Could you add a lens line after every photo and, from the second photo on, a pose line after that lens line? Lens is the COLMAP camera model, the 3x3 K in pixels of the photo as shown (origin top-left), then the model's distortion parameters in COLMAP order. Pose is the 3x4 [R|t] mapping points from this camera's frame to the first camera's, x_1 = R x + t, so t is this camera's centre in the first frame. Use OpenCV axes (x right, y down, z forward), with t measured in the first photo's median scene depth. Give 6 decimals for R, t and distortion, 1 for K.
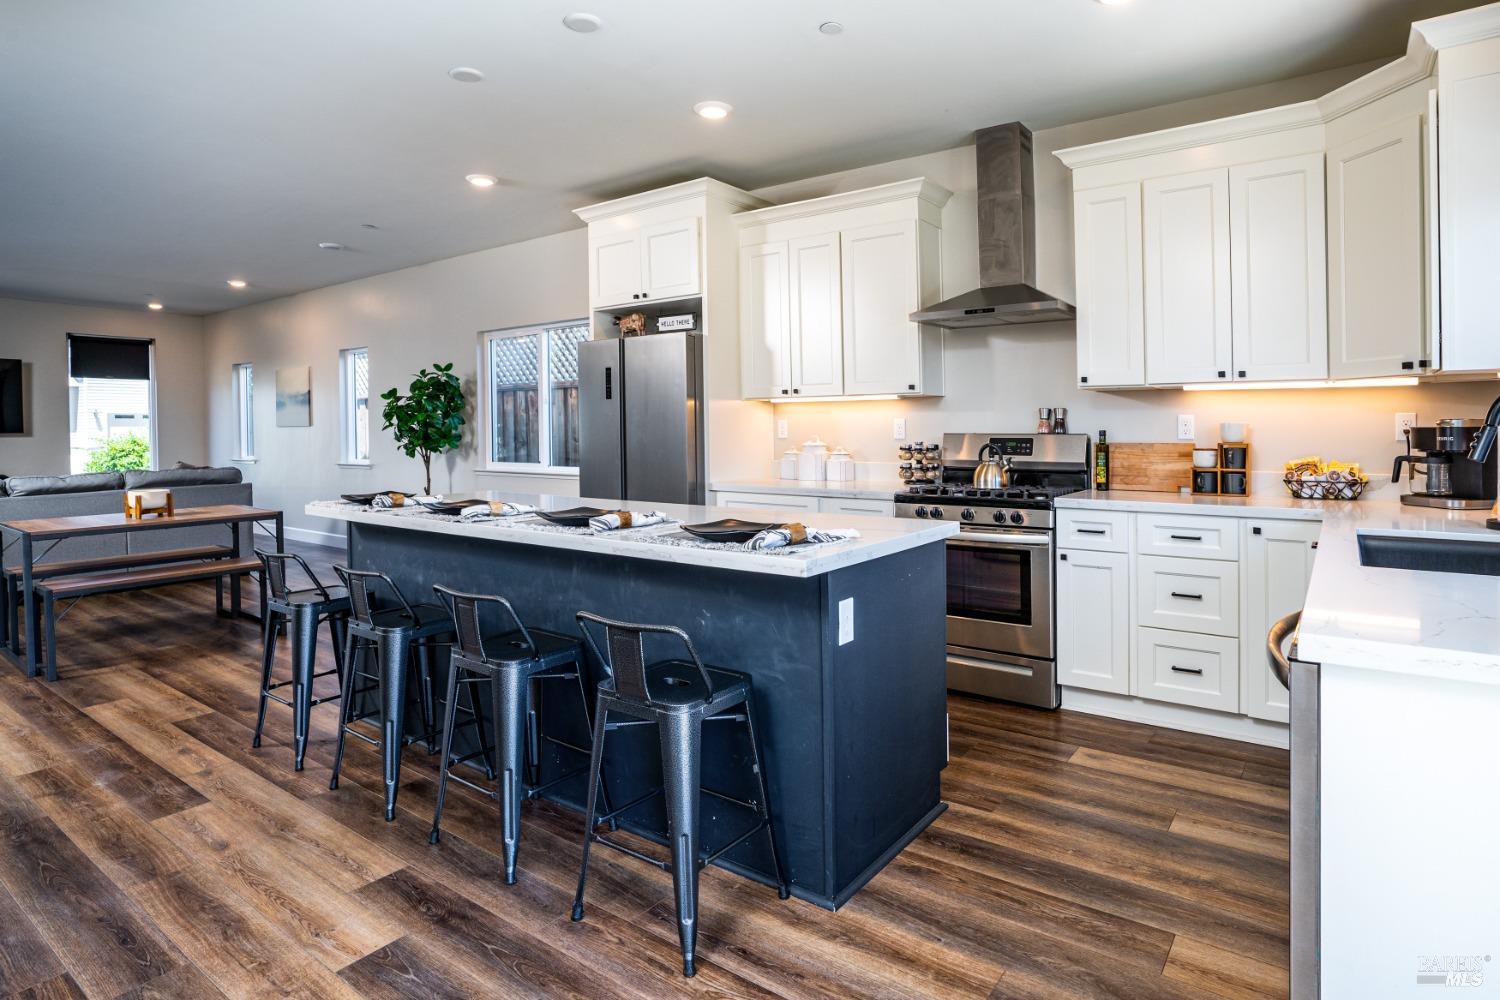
lens RADIAL K [[816.4, 0, 750.0], [0, 816.4, 500.0], [0, 0, 1]] dist [-0.021097, 0.001080]
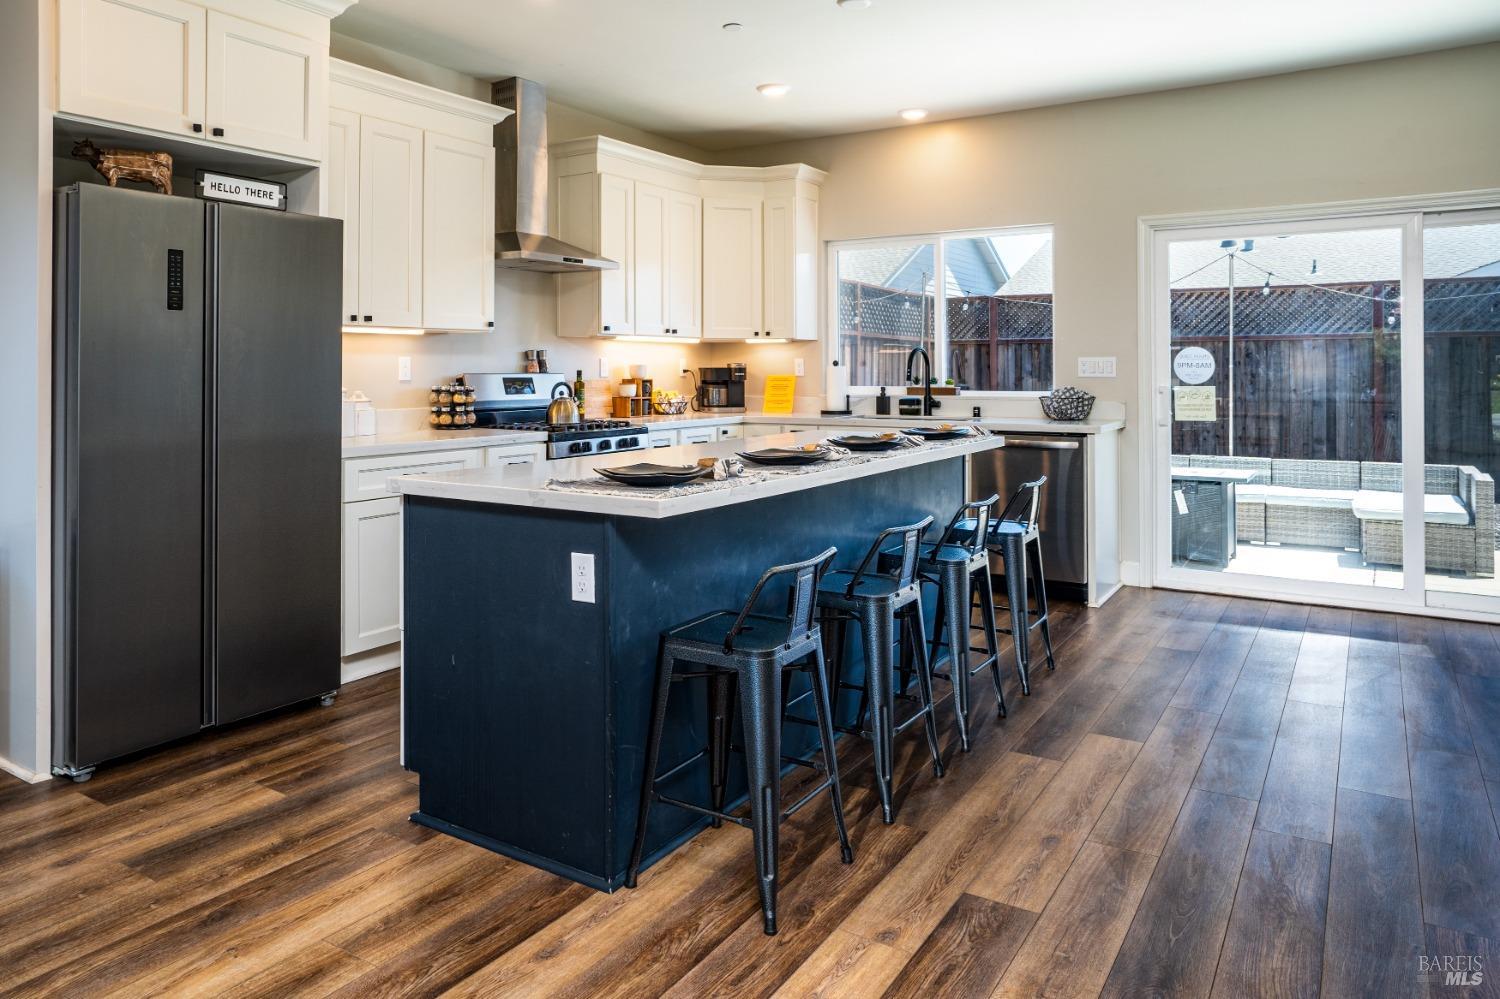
lens RADIAL K [[972.8, 0, 750.0], [0, 972.8, 499.5], [0, 0, 1]] dist [-0.060519, 0.000128]
pose [[-0.074655, -0.125444, 0.989288, -1.384191], [0.092075, 0.986951, 0.132096, -0.086400], [-0.992950, 0.100951, -0.062130, 1.159508]]
